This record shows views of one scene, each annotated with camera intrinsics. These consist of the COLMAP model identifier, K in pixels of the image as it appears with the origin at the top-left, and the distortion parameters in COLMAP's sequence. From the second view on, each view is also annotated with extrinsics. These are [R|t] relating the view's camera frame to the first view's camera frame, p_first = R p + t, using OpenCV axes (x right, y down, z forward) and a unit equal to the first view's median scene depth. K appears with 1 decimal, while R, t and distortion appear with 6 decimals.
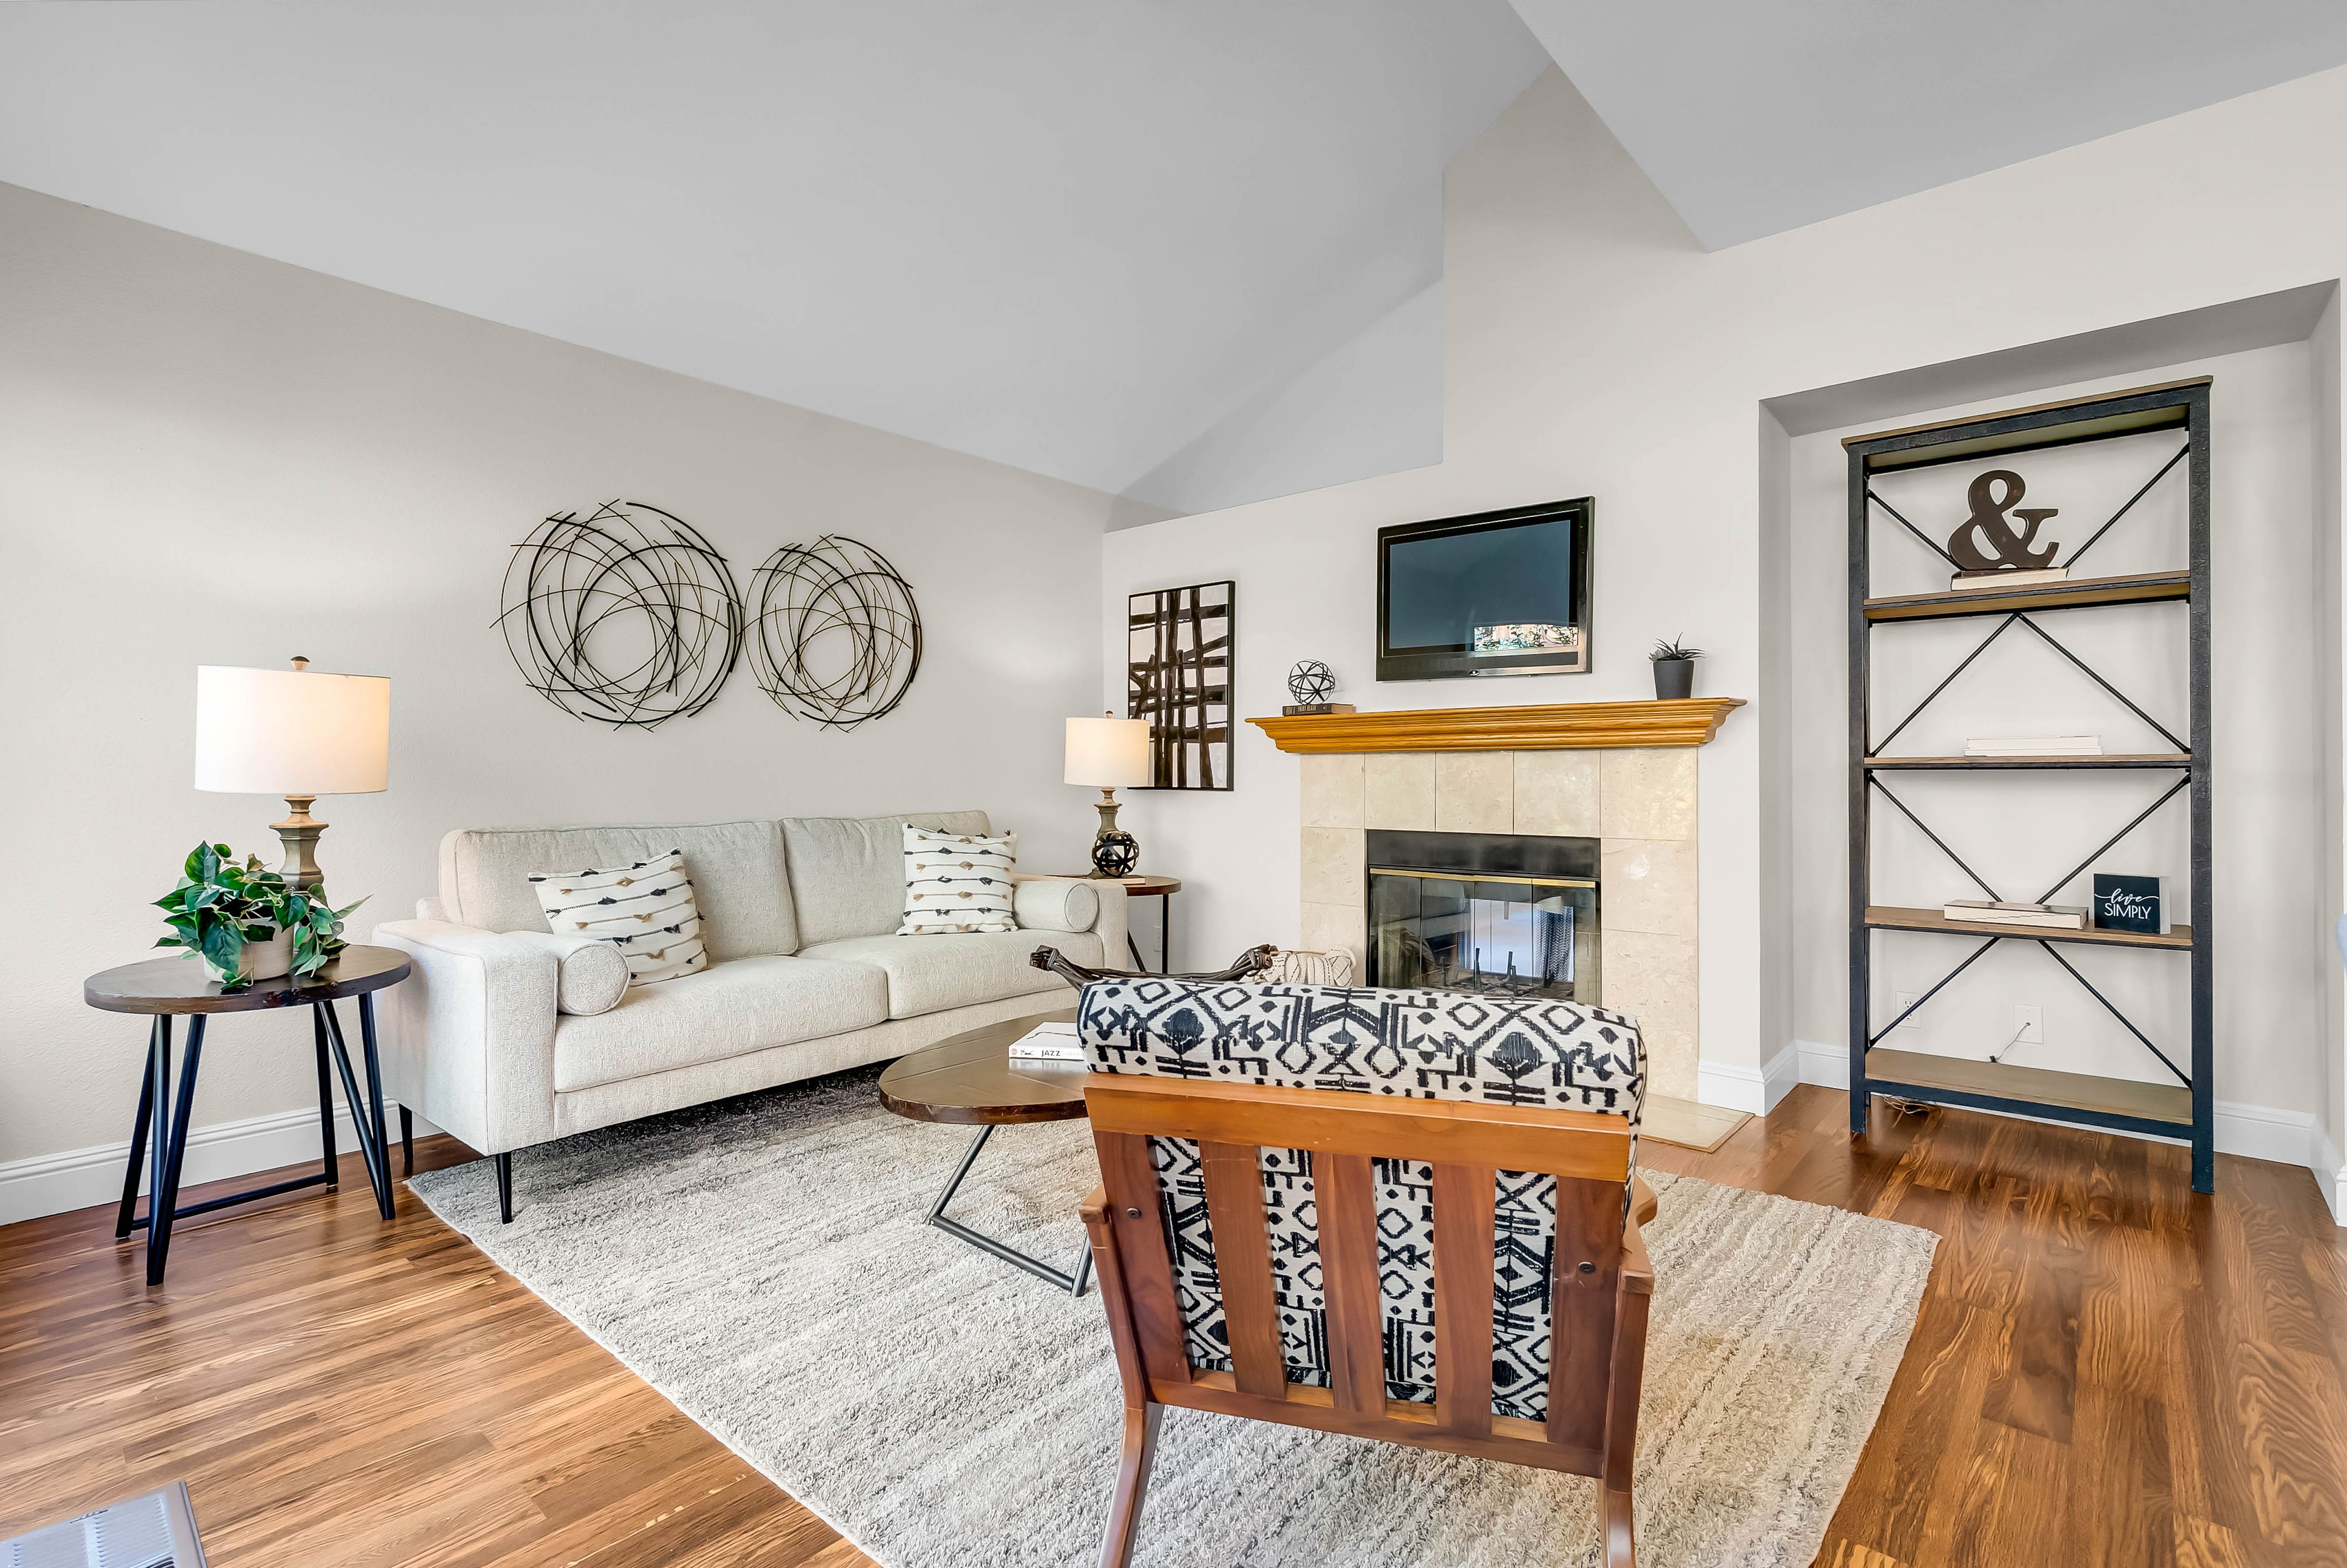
lens RADIAL K [[1080.5, 0, 1177.8], [0, 1080.5, 778.1], [0, 0, 1]] dist [0.001783, 0.000925]
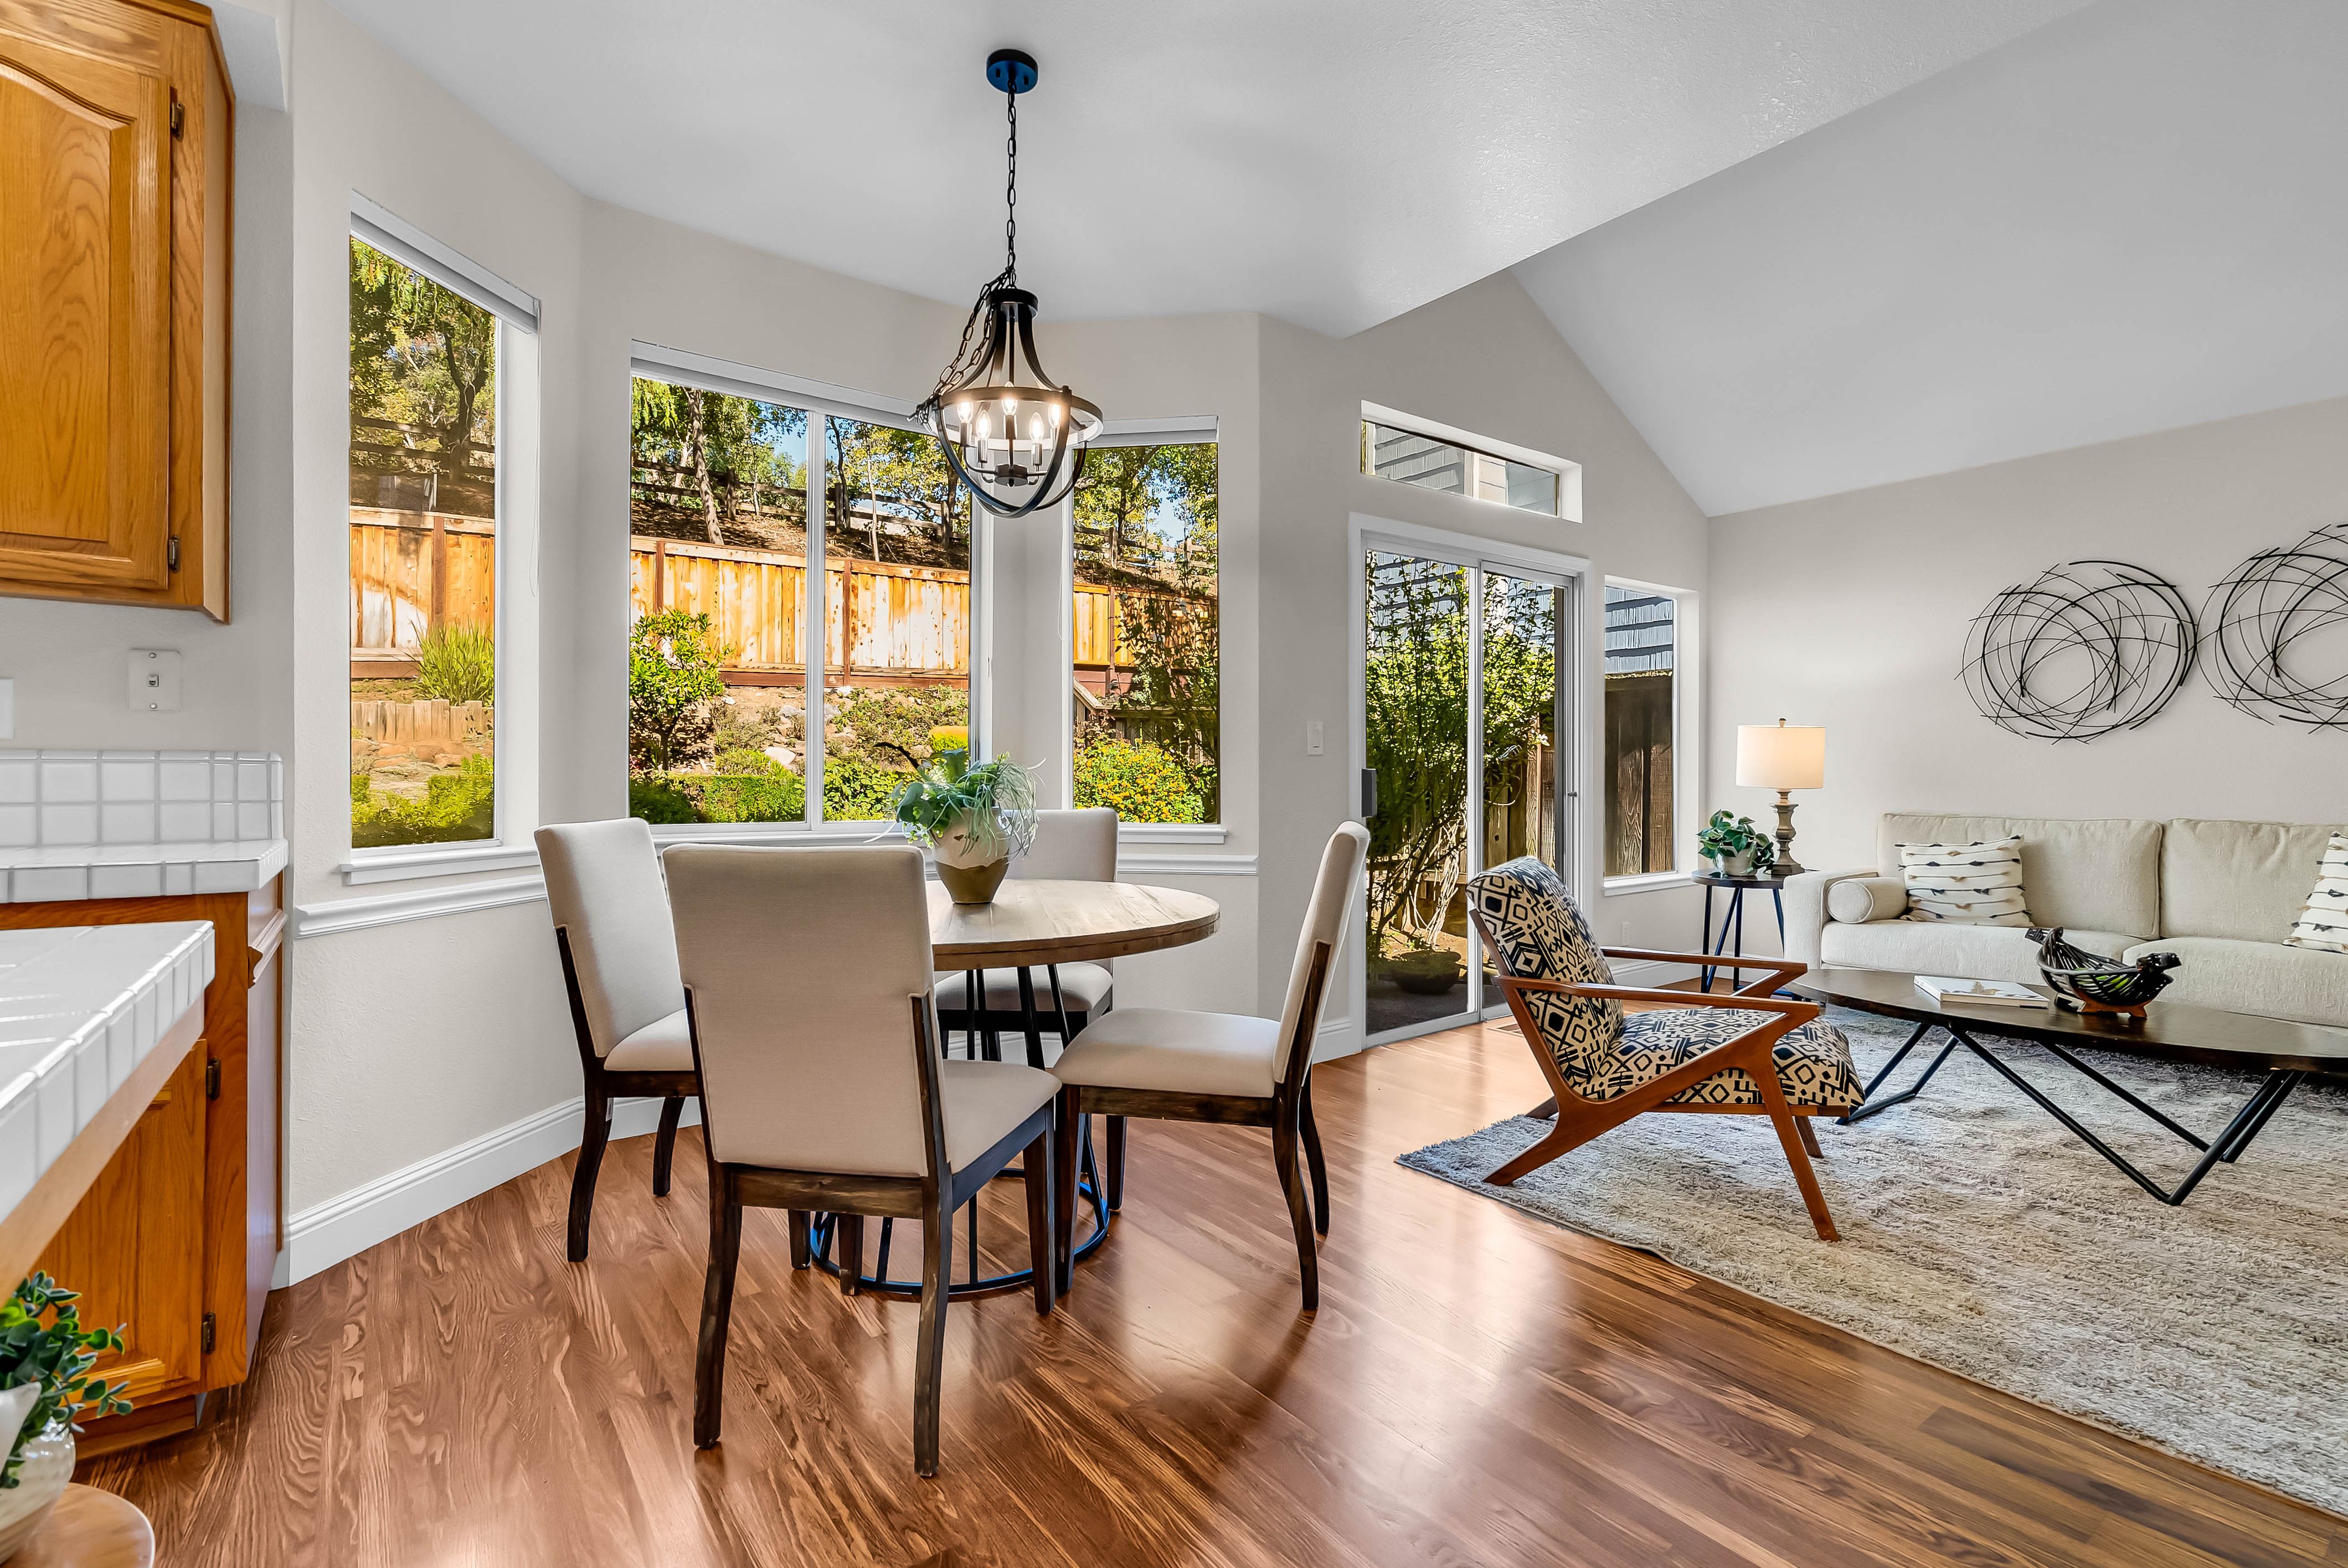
lens RADIAL K [[1085.9, 0, 1173.0], [0, 1085.9, 778.1], [0, 0, 1]] dist [-0.000612, 0.000074]
pose [[-0.218314, 0.003368, -0.975873, 0.922452], [-0.002159, 0.999990, 0.003934, -0.006113], [0.975876, 0.002966, -0.218304, 0.244160]]
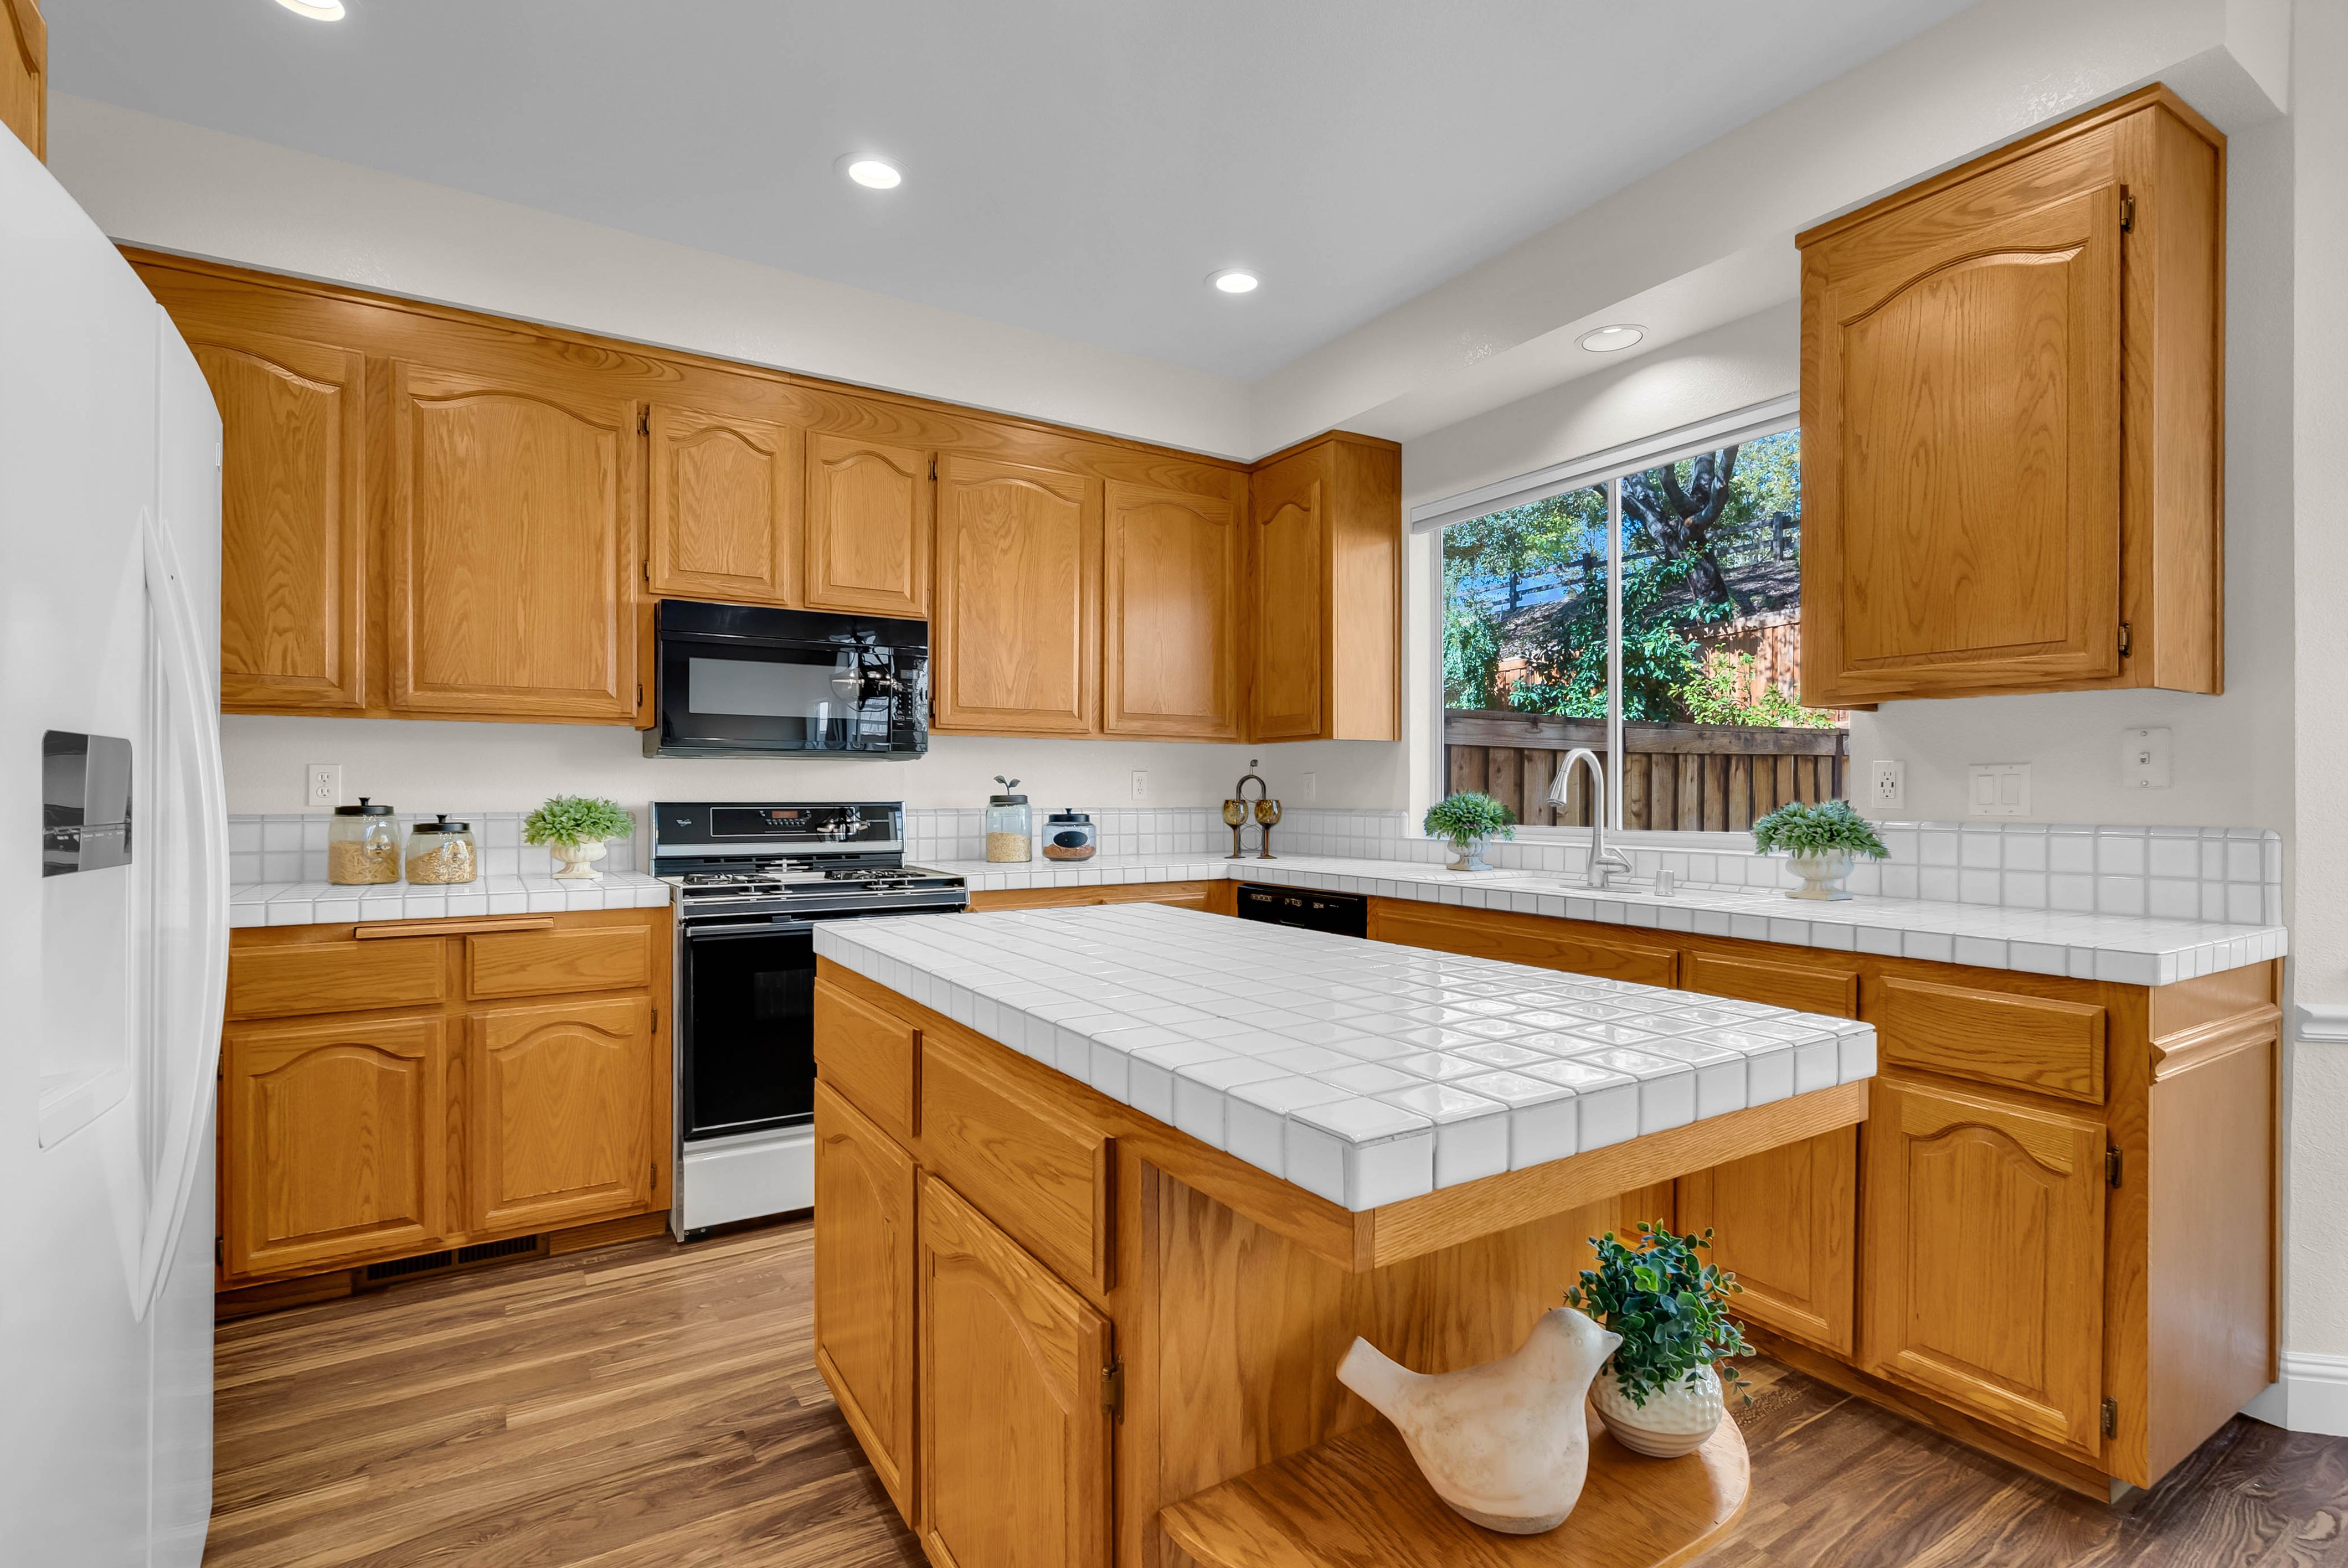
lens RADIAL K [[1080.7, 0, 1191.1], [0, 1080.7, 795.6], [0, 0, 1]] dist [-0.001208, -0.000174]
pose [[-0.959054, -0.001764, 0.283216, 0.808583], [-0.001535, 0.999998, 0.001030, -0.033791], [-0.283218, 0.000553, -0.959056, 0.298918]]
